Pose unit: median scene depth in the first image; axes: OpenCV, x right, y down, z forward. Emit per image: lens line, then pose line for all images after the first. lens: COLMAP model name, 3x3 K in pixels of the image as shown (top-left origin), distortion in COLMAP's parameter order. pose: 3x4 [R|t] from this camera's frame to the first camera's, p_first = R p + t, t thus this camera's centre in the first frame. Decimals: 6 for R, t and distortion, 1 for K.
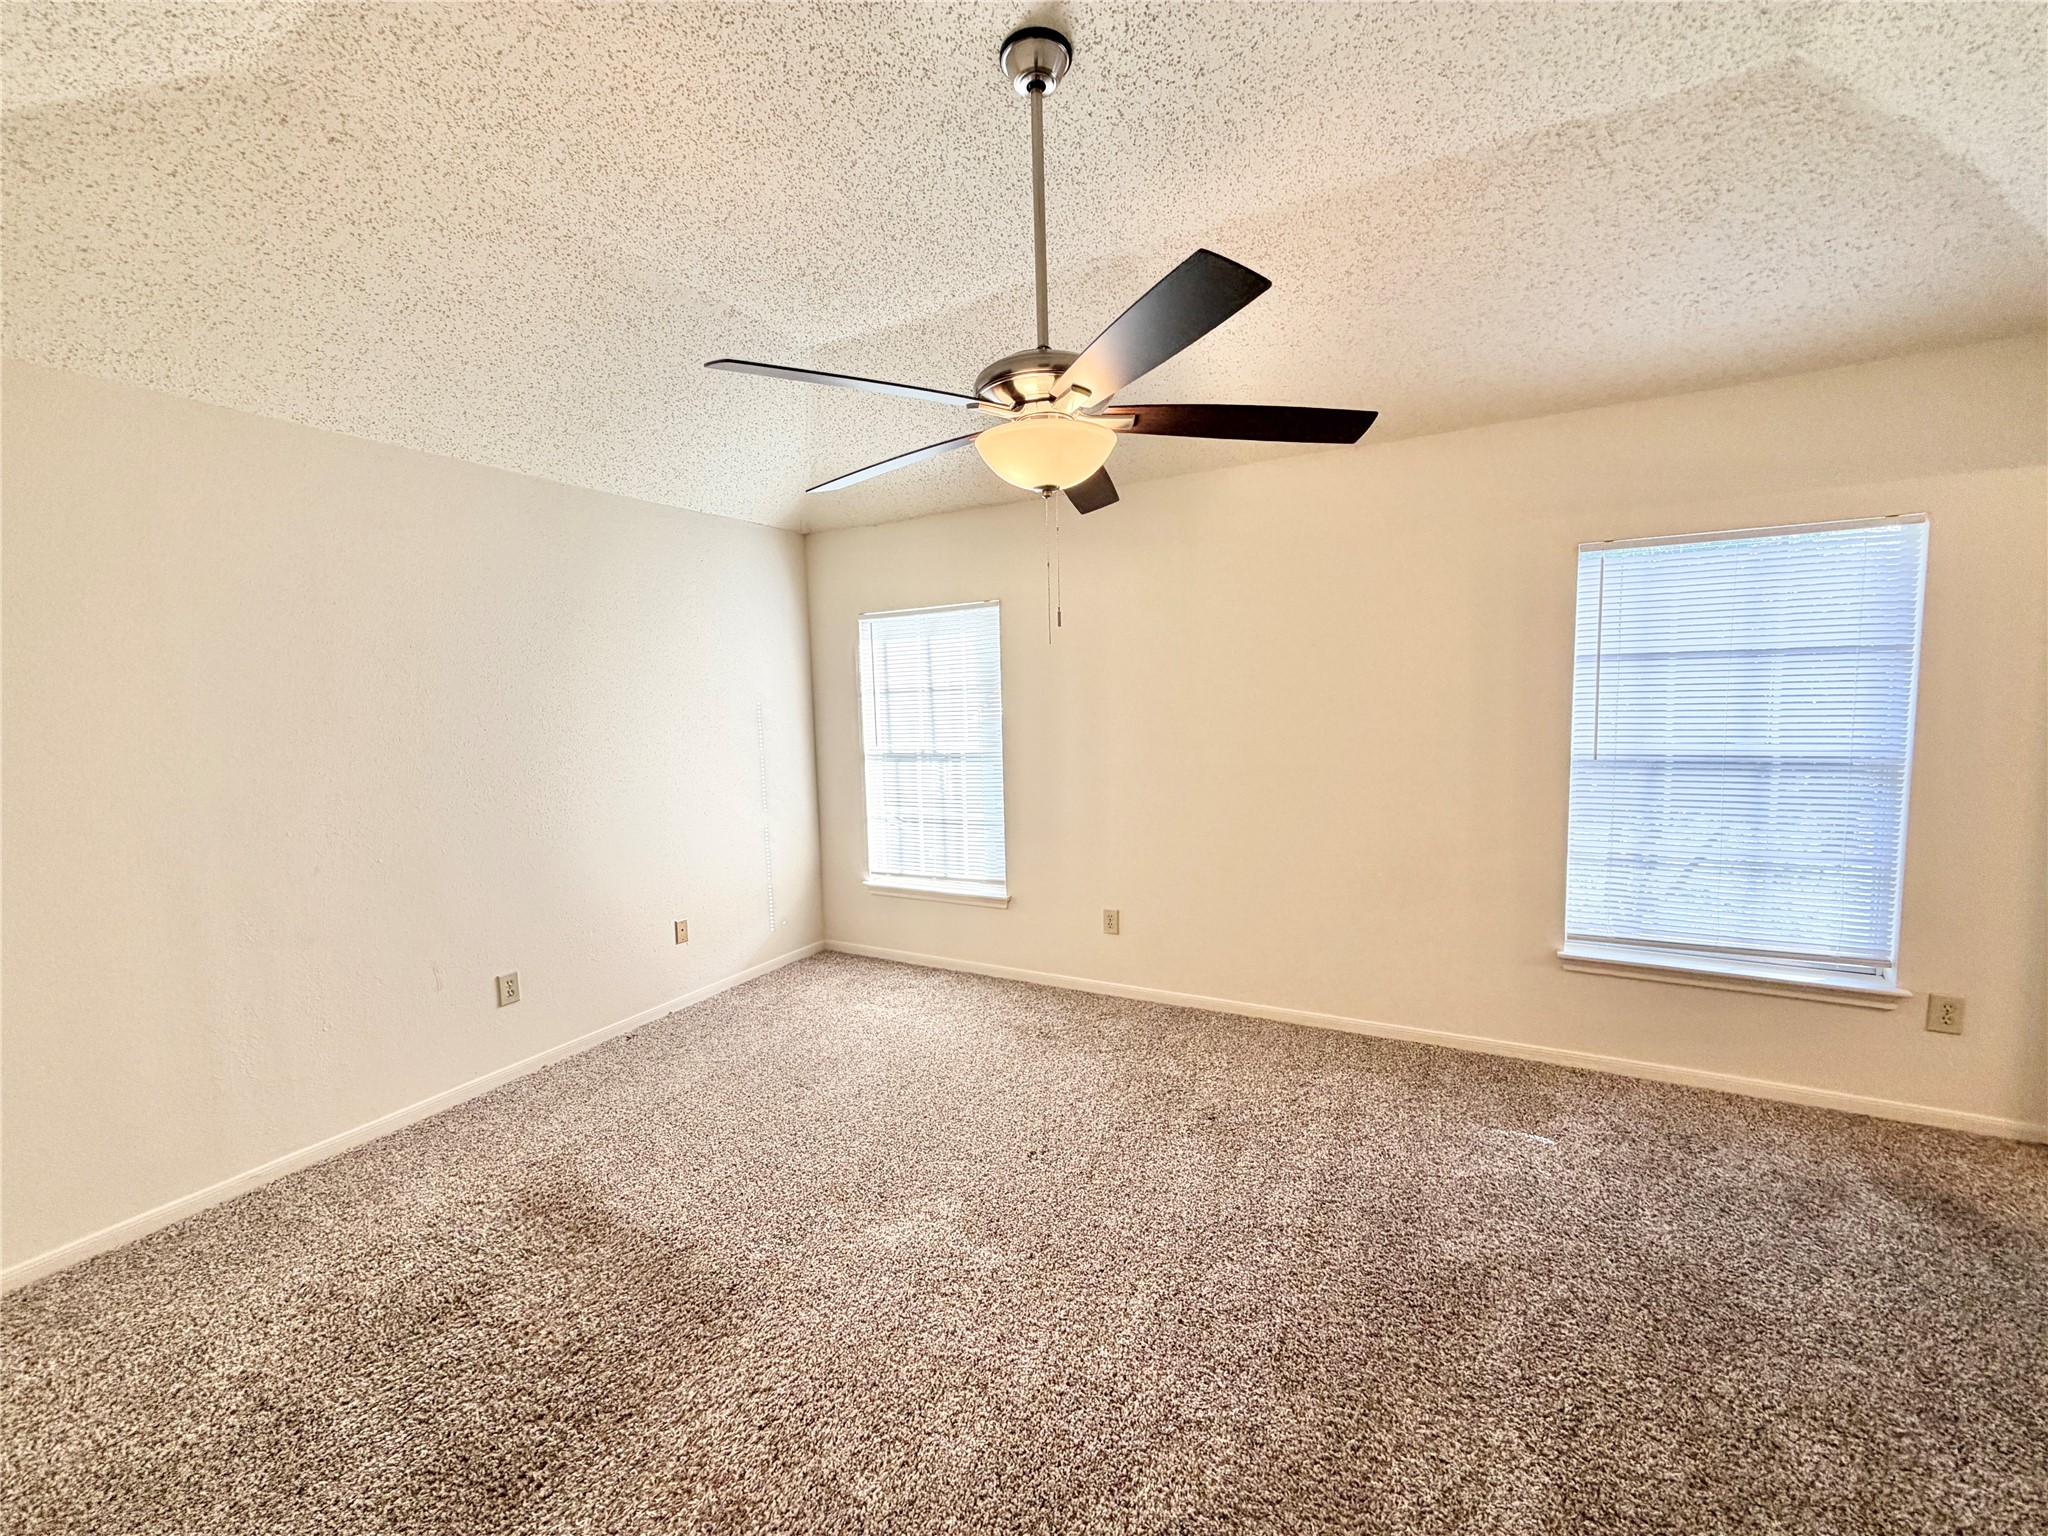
lens RADIAL K [[816.7, 0, 1019.7], [0, 816.7, 765.9], [0, 0, 1]] dist [-0.000597, -0.000089]
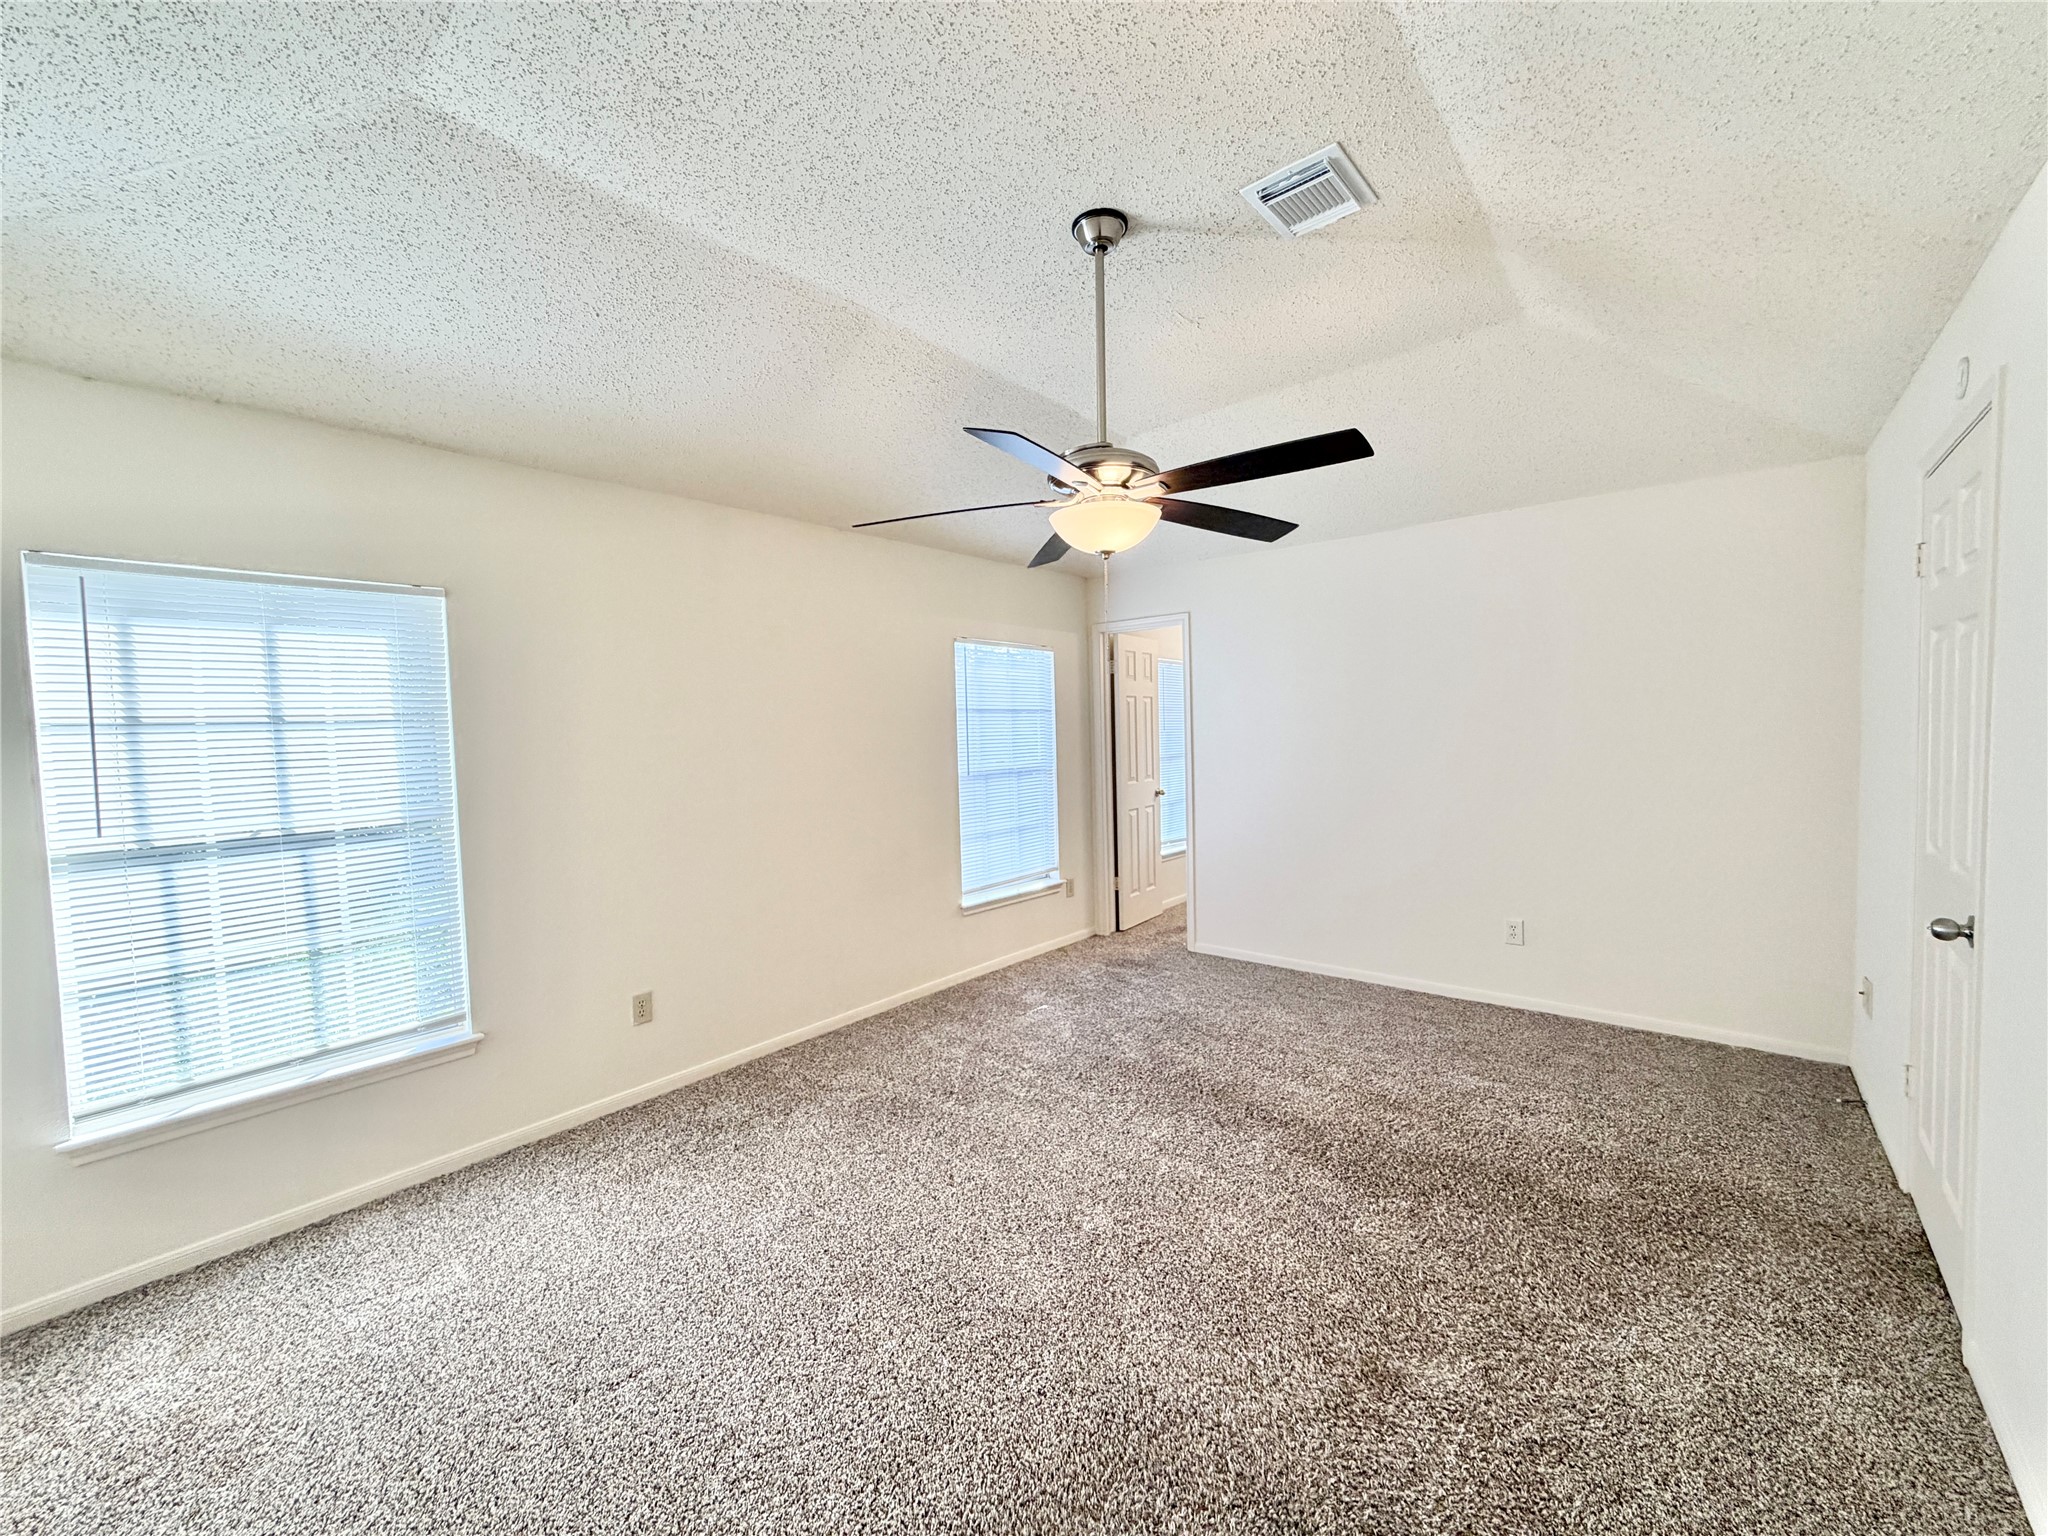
lens RADIAL K [[816.7, 0, 1019.7], [0, 816.7, 765.9], [0, 0, 1]] dist [-0.000597, -0.000089]
pose [[0.203584, -0.019073, 0.978872, -0.660338], [0.110099, 0.993914, -0.003532, -0.006253], [-0.972847, 0.108491, 0.204445, 0.480023]]
